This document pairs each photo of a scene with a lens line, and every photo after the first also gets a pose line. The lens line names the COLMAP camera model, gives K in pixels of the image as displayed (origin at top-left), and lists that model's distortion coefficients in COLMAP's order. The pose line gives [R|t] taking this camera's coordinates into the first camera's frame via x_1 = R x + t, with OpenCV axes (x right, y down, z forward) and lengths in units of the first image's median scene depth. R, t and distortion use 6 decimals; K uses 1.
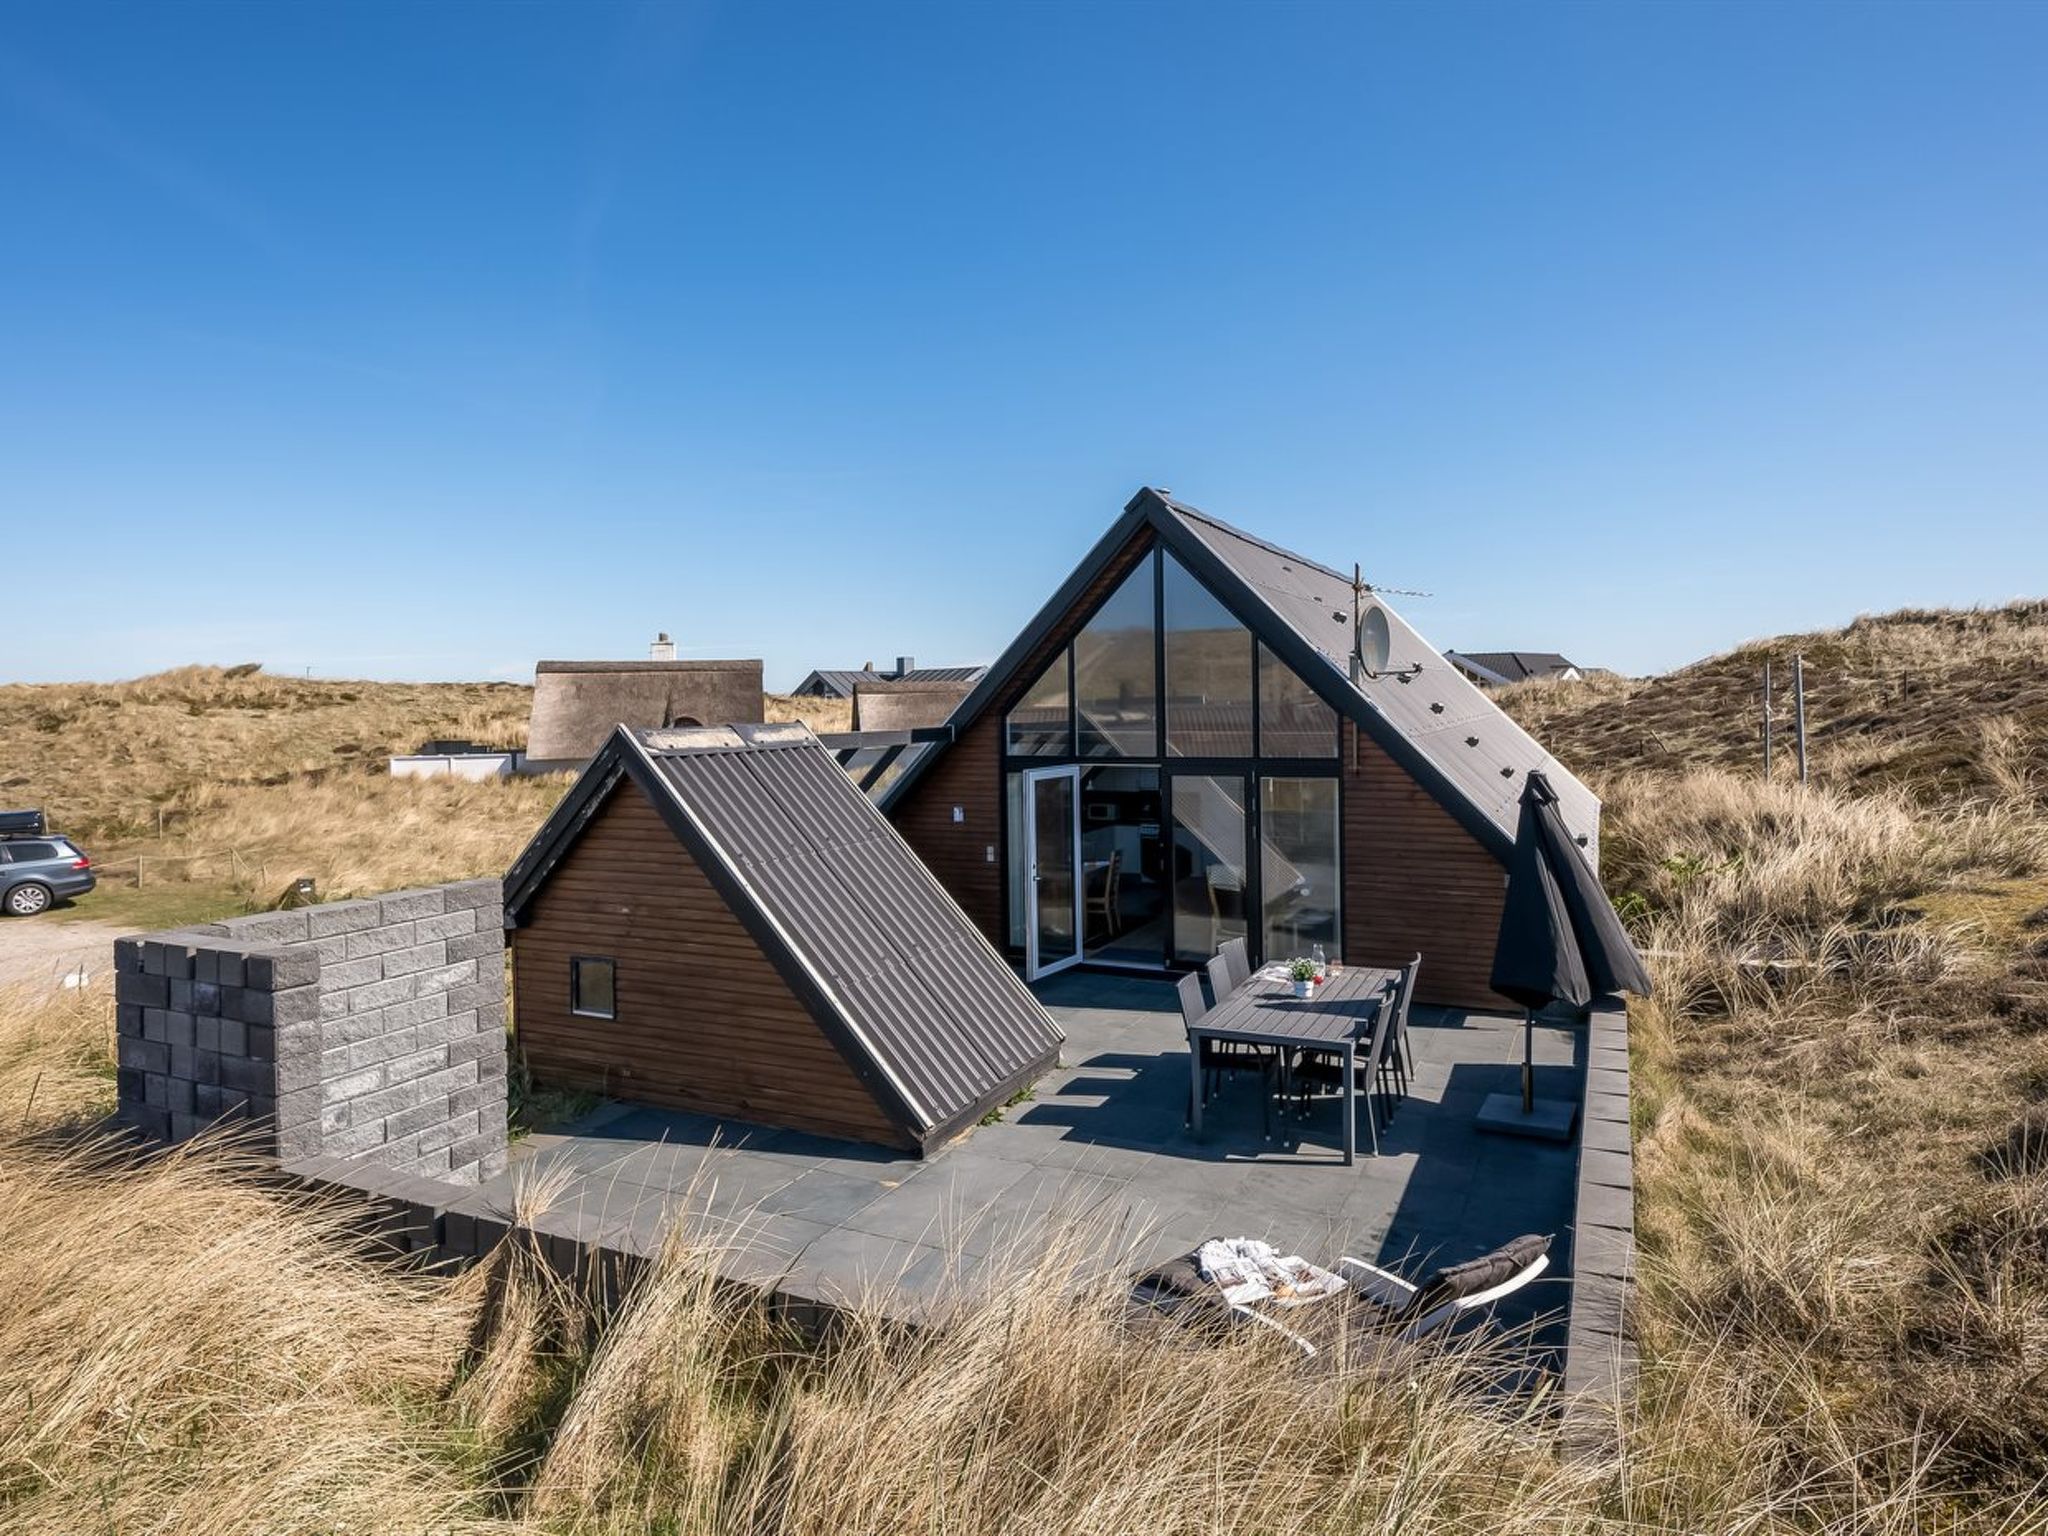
lens RADIAL K [[859.7, 0, 1021.4], [0, 859.7, 763.7], [0, 0, 1]] dist [0.002393, 0.000263]
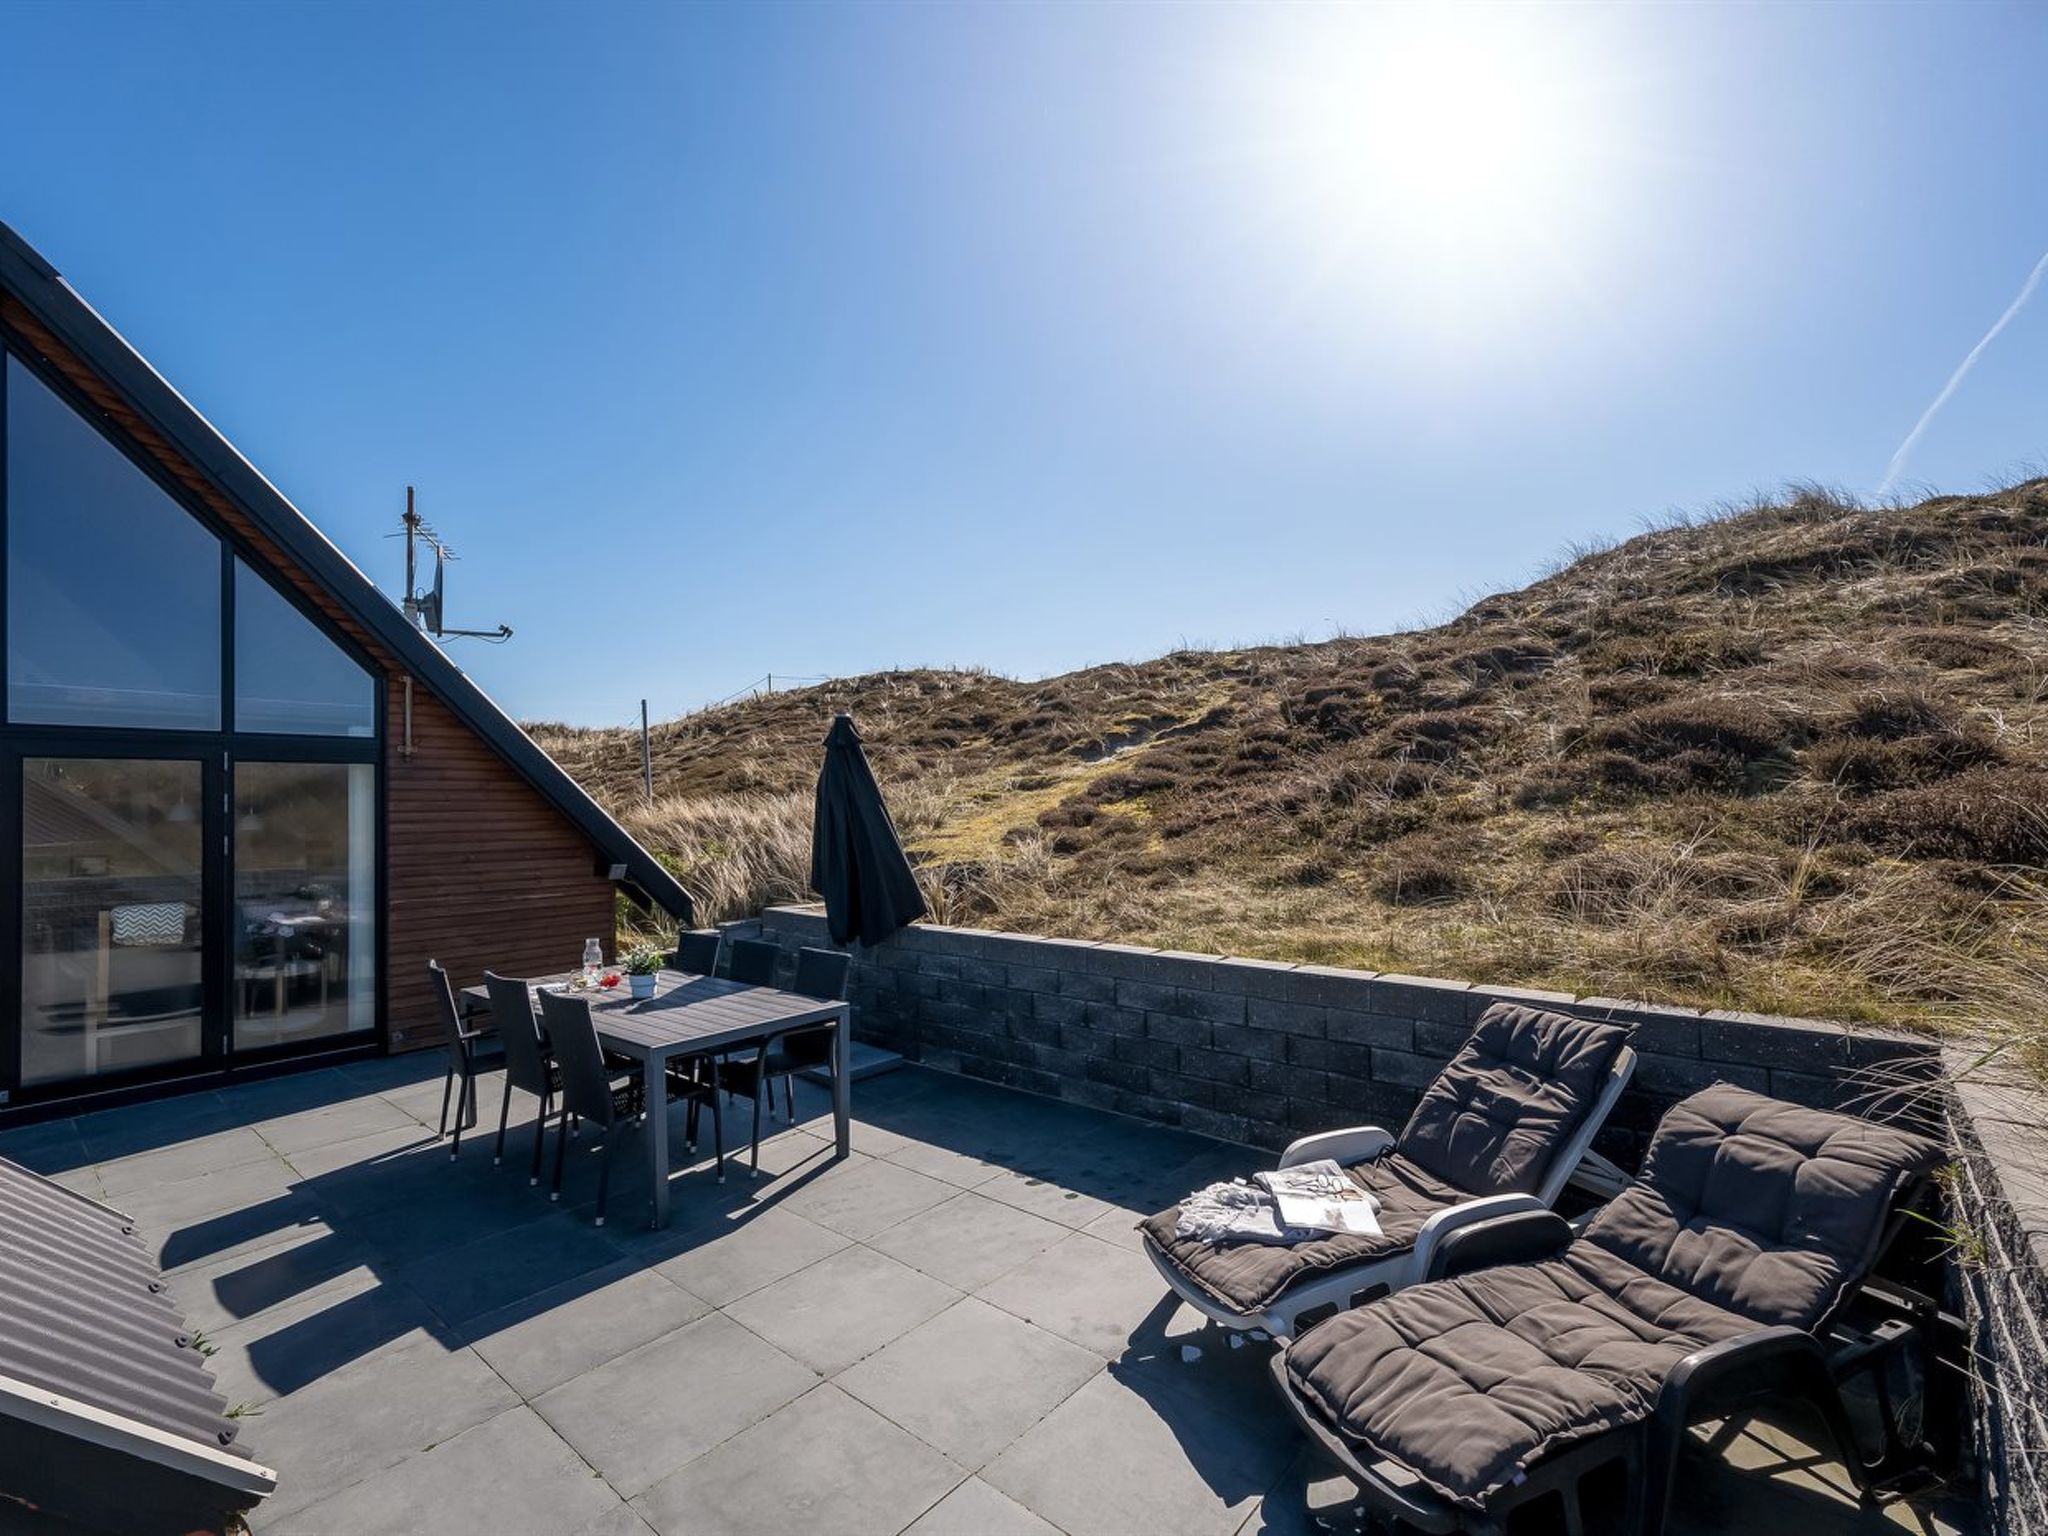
lens RADIAL K [[859.7, 0, 1022.7], [0, 859.7, 774.1], [0, 0, 1]] dist [0.002393, 0.000263]
pose [[0.369027, 0.023325, 0.929126, -0.125364], [0.005424, 0.999614, -0.027248, 0.052168], [-0.929403, 0.015095, 0.368758, 0.216257]]
